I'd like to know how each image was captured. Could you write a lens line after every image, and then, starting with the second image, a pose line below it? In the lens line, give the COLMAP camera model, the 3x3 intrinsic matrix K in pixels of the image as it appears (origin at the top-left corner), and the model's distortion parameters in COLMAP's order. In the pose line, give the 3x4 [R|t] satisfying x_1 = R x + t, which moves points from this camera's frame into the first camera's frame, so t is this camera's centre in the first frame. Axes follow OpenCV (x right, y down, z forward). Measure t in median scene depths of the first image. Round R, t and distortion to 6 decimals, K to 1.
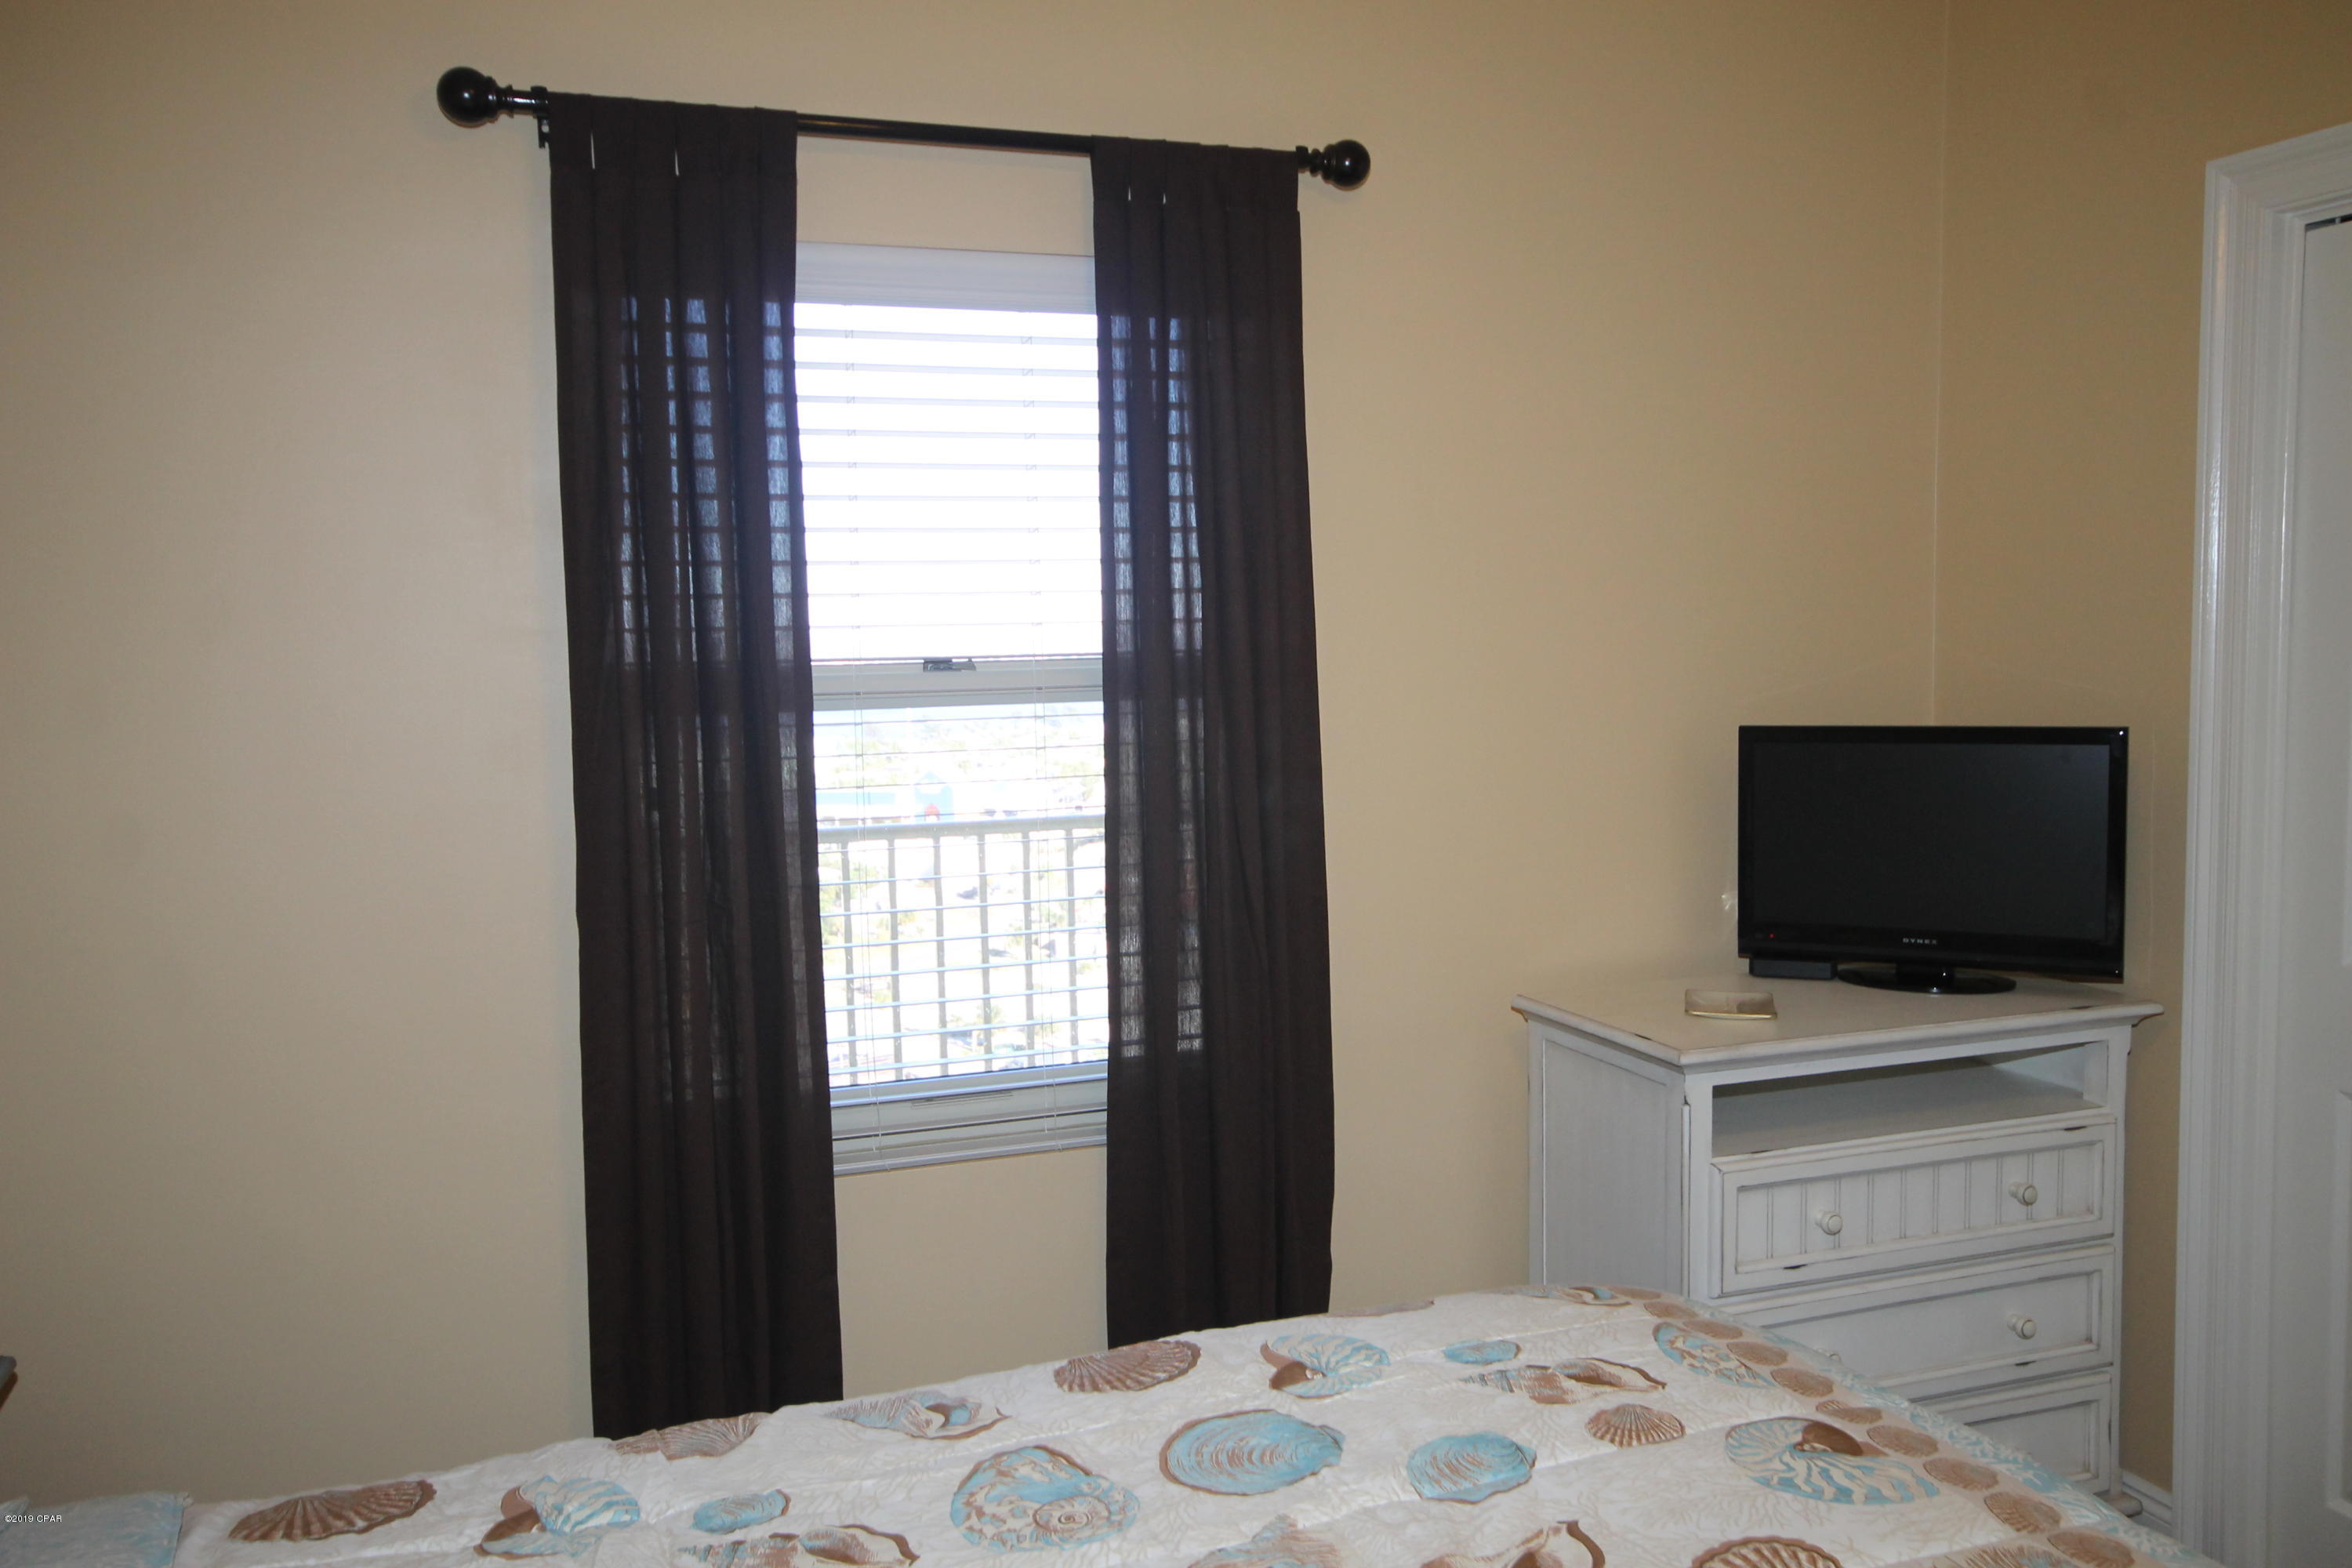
lens RADIAL K [[1849.0, 0, 1214.3], [0, 1849.0, 792.8], [0, 0, 1]] dist [0.000536, 0.037594]
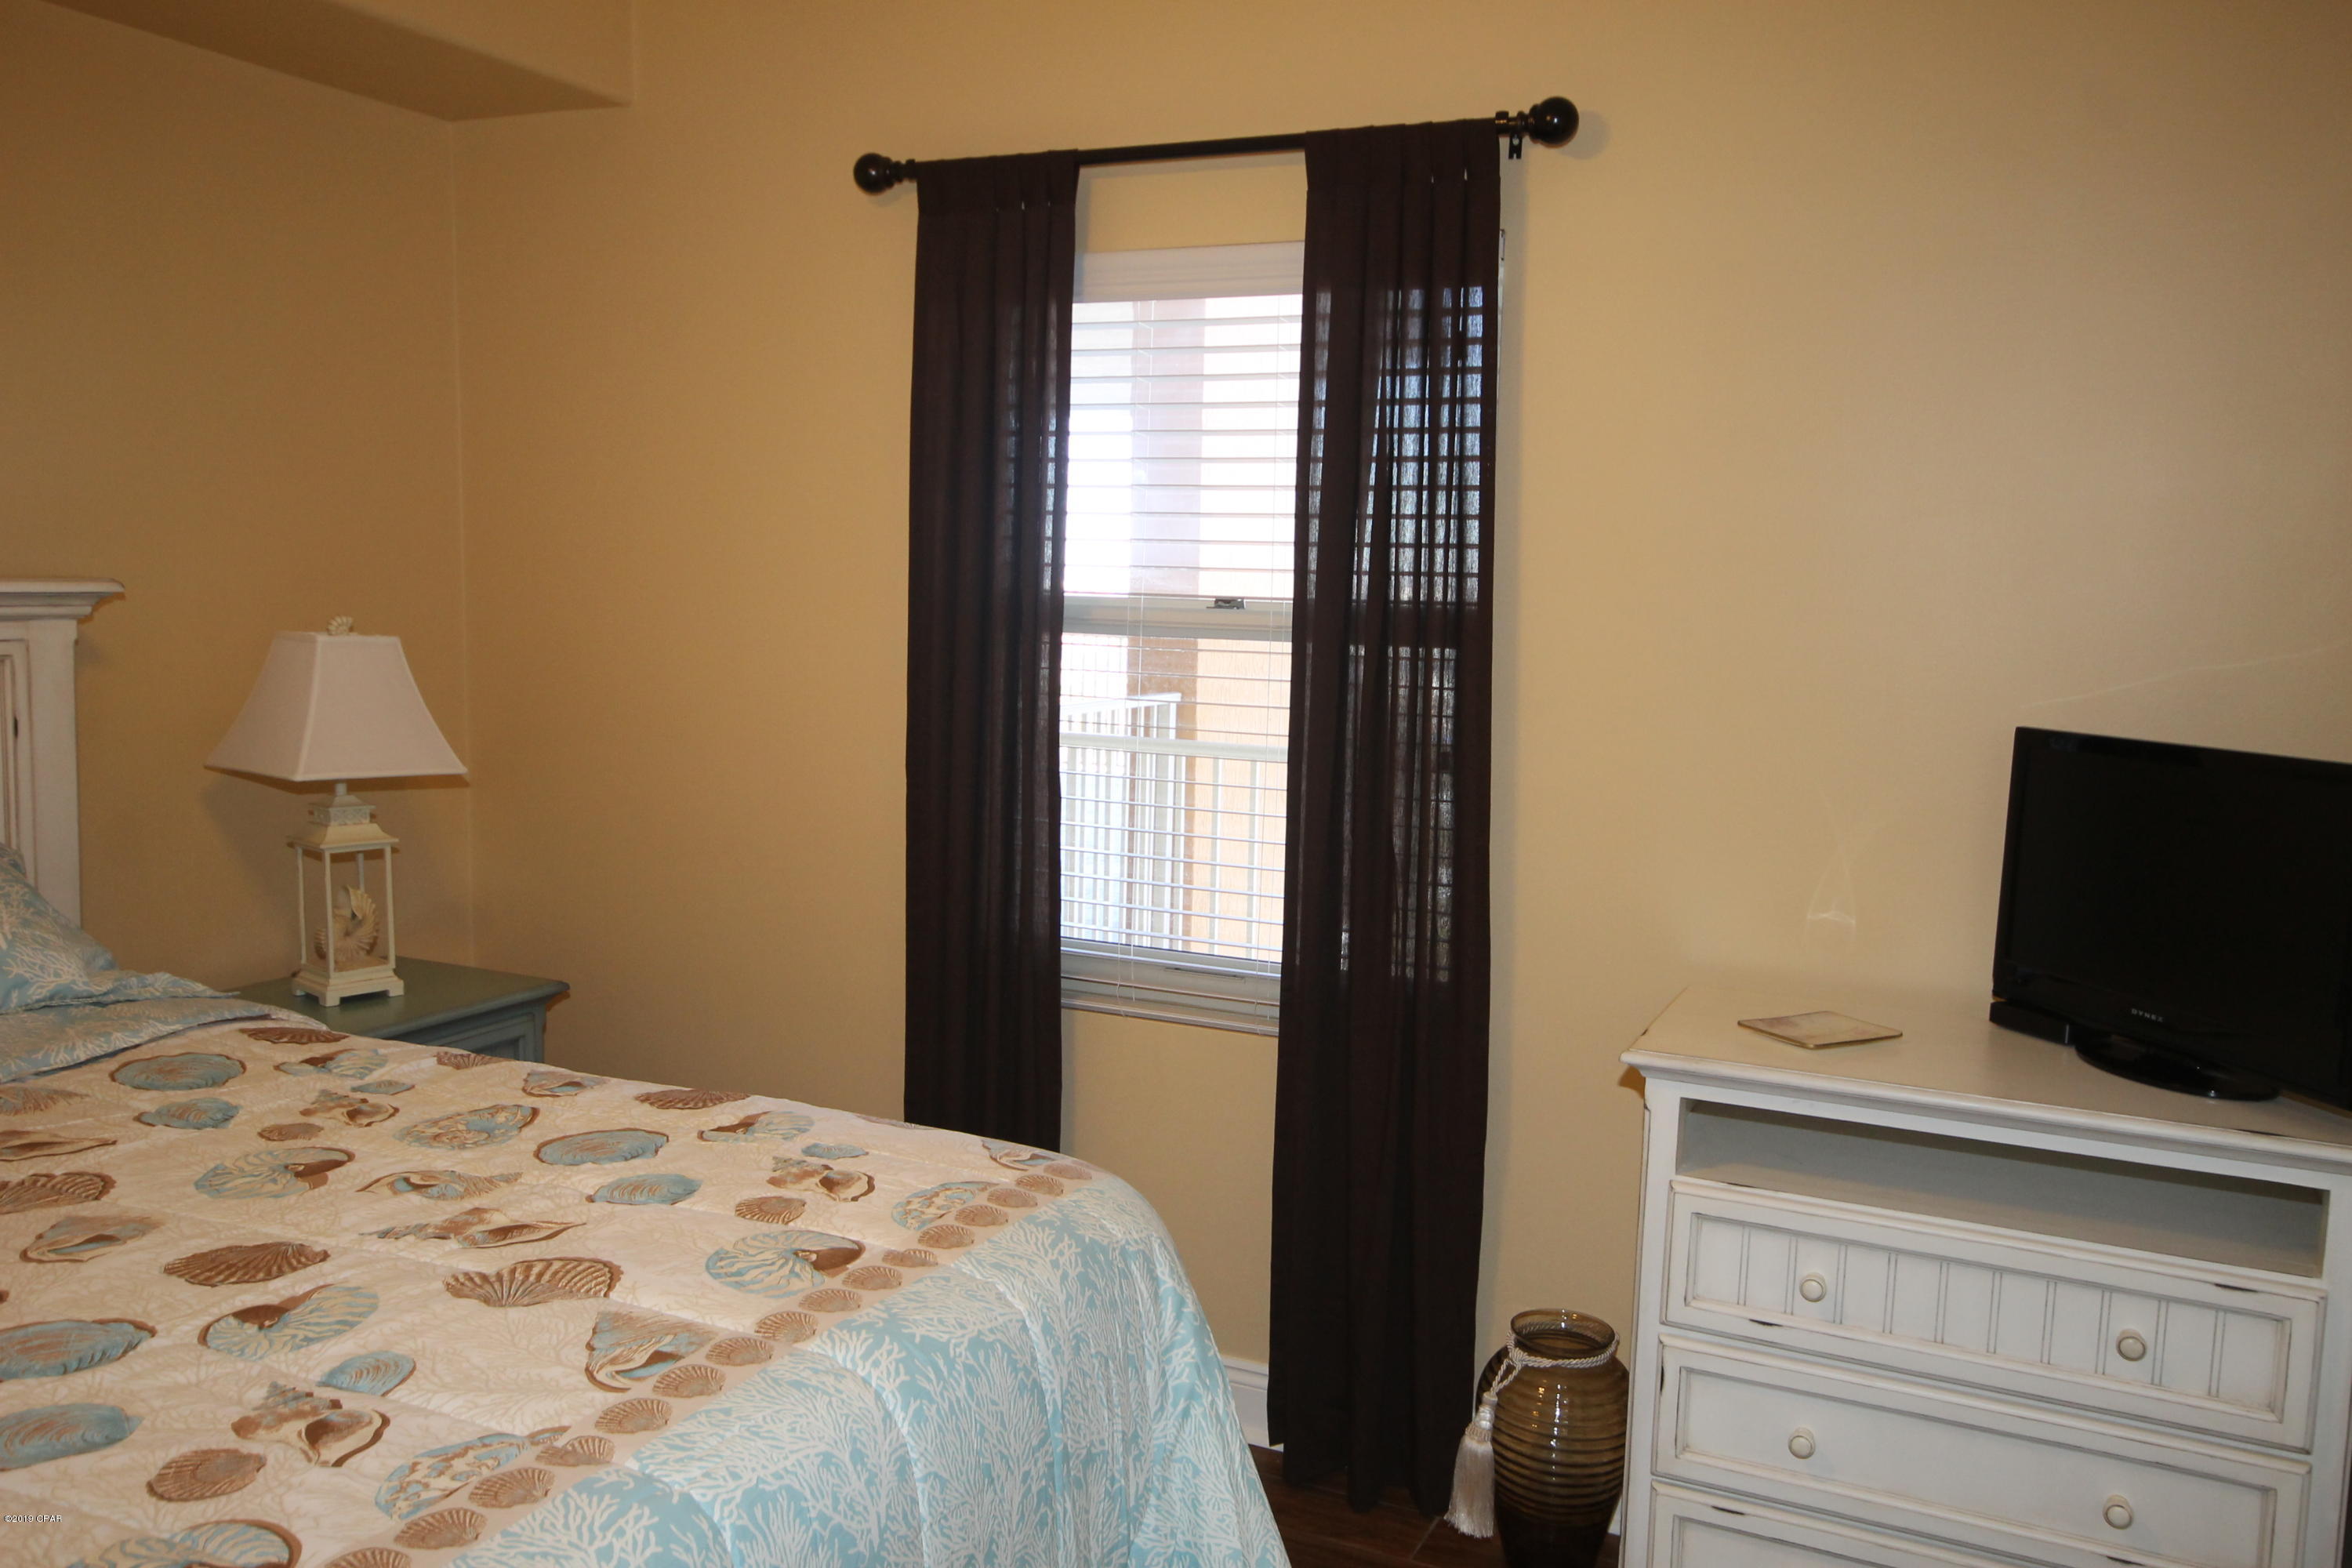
lens RADIAL K [[1849.0, 0, 1214.3], [0, 1849.0, 792.8], [0, 0, 1]] dist [0.000536, 0.037594]
pose [[0.711489, 0.118772, -0.692586, 0.706778], [-0.103427, 0.992578, 0.063969, -0.025905], [0.695044, 0.026119, 0.718493, 0.170605]]
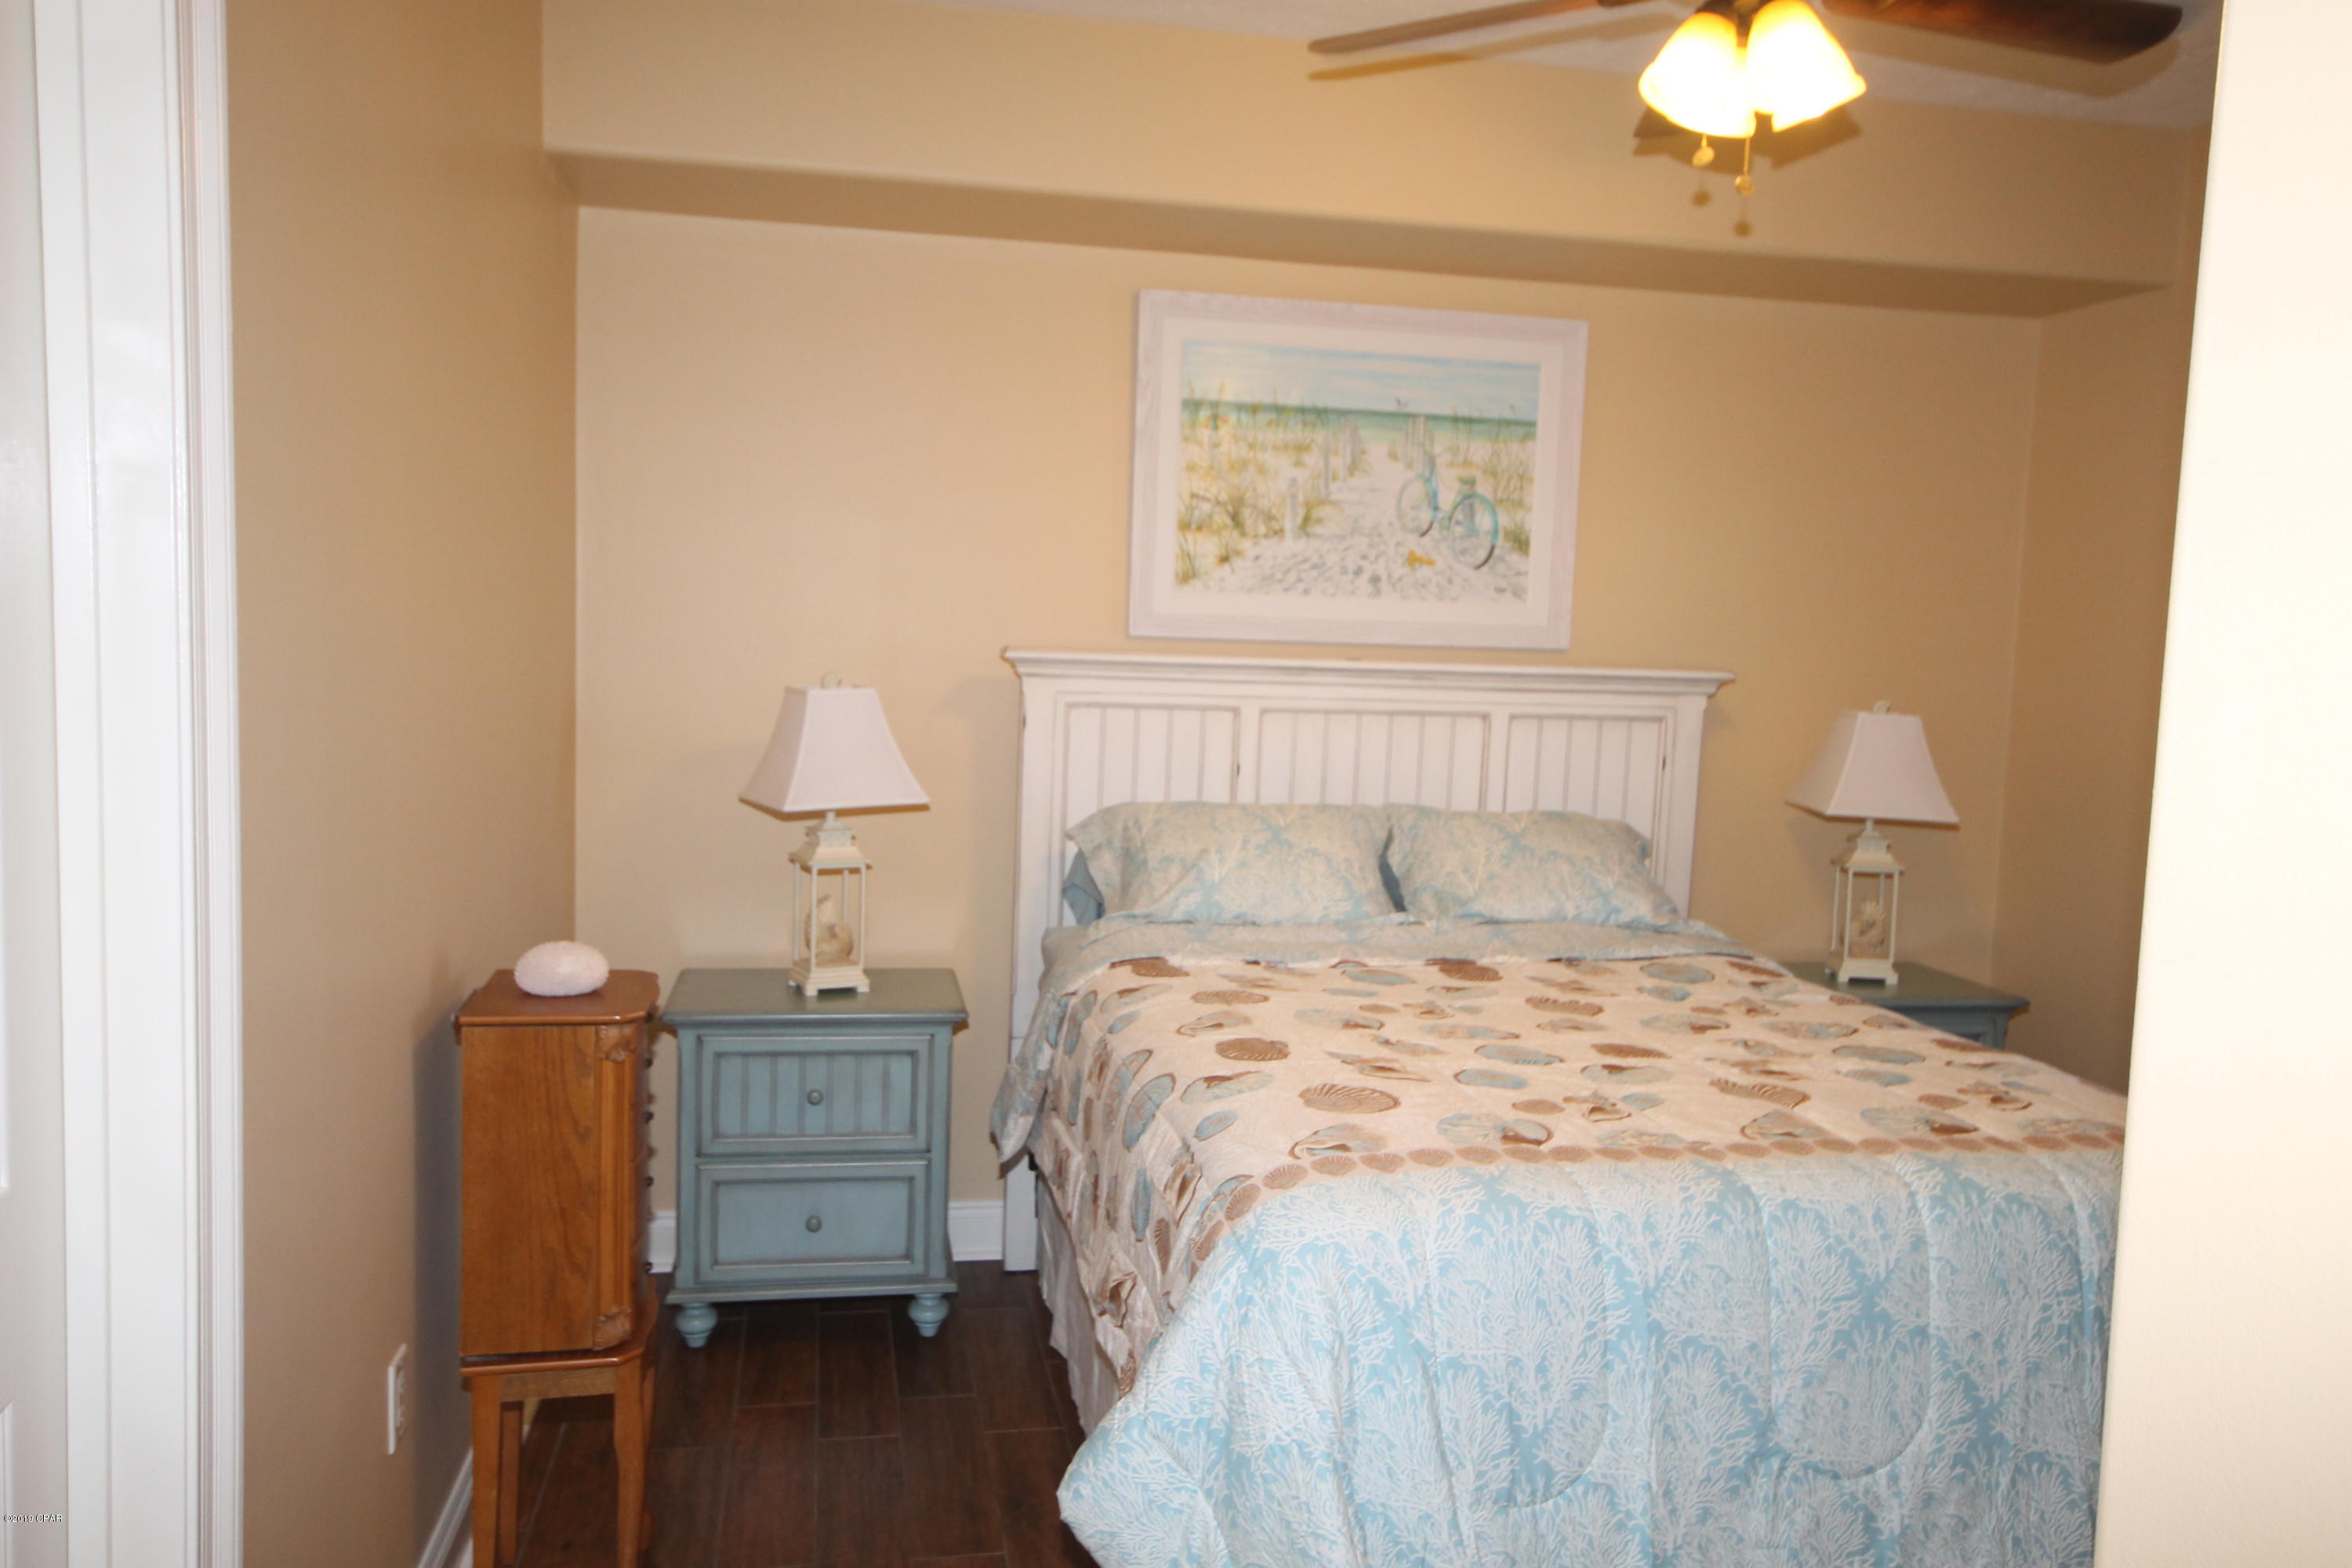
lens RADIAL K [[1762.2, 0, 1183.5], [0, 1762.2, 787.6], [0, 0, 1]] dist [0.000852, 0.034576]
pose [[-0.157992, 0.101490, -0.982211, 1.111357], [-0.122833, 0.984958, 0.121532, -0.041950], [0.979771, 0.139849, -0.143149, 0.269069]]
